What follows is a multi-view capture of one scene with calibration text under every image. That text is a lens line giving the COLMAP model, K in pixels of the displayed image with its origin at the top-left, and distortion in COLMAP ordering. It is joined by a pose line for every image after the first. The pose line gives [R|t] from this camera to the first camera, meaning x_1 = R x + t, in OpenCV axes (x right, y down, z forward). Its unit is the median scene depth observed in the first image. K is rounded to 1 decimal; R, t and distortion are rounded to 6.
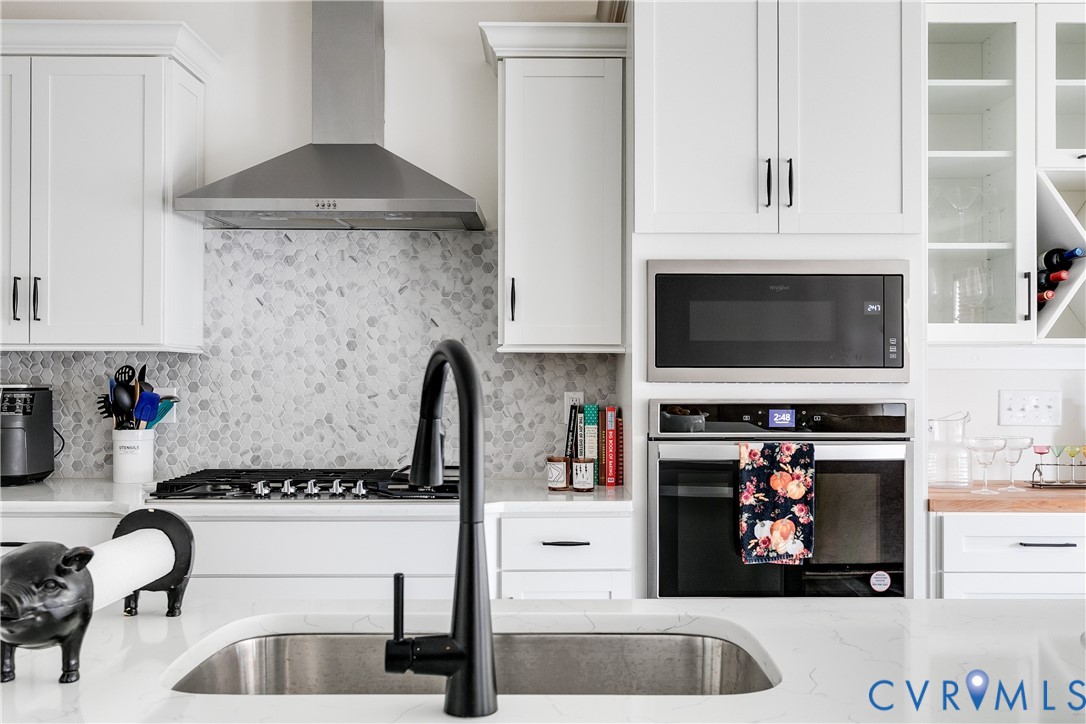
lens RADIAL K [[1062.1, 0, 543.0], [0, 1062.1, 362.0], [0, 0, 1]] dist [0.006620, 0.002713]
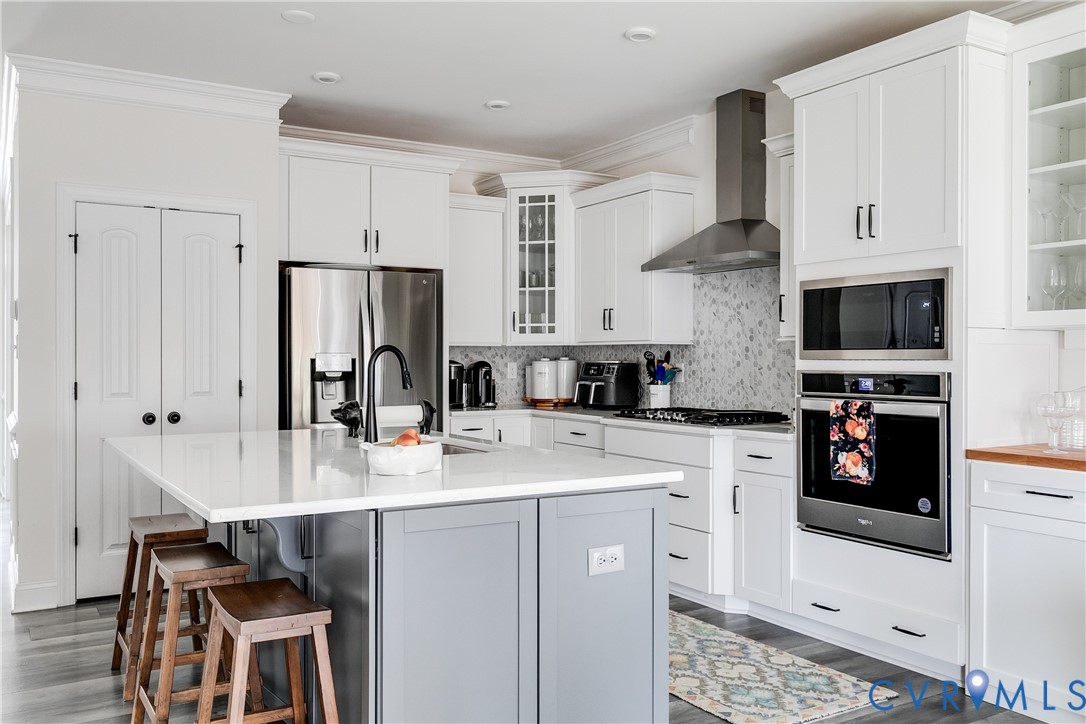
lens RADIAL K [[920.9, 0, 543.0], [0, 920.9, 362.0], [0, 0, 1]] dist [0.001764, 0.000405]
pose [[0.510958, 0.001688, -0.859604, 1.082396], [0.011720, 0.999891, 0.008930, 0.006170], [0.859526, -0.014638, 0.510883, -0.021489]]
